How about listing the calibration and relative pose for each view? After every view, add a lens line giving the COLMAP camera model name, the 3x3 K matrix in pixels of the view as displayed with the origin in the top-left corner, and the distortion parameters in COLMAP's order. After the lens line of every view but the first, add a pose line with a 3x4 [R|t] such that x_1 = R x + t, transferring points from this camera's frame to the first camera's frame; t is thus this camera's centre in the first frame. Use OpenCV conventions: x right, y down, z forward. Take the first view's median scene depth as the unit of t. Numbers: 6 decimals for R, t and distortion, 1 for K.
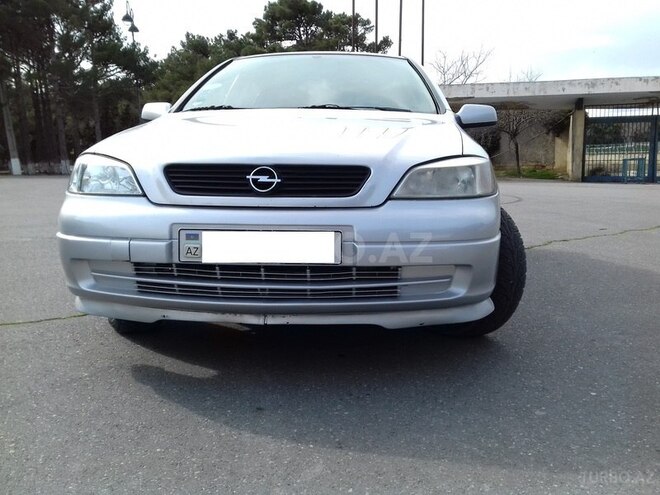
lens RADIAL K [[600.8, 0, 338.8], [0, 600.8, 246.8], [0, 0, 1]] dist [0.106031, -0.204765]
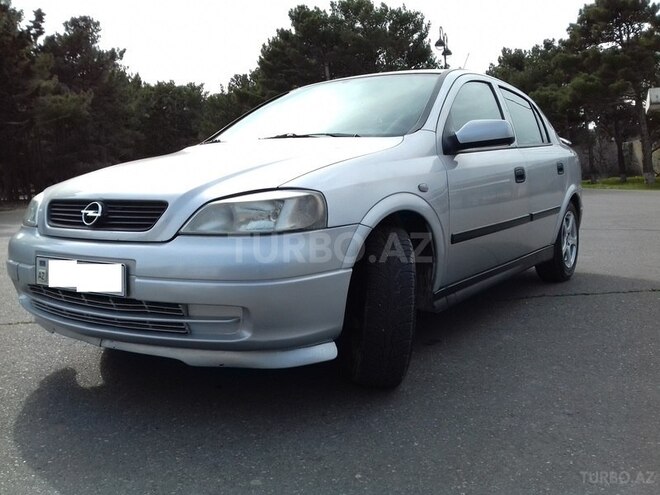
lens RADIAL K [[600.8, 0, 338.8], [0, 600.8, 246.8], [0, 0, 1]] dist [0.106031, -0.204765]
pose [[0.864911, 0.034834, -0.500715, 0.797126], [-0.046583, 0.998854, -0.010977, -0.059135], [0.499759, 0.032819, 0.865543, 0.262585]]
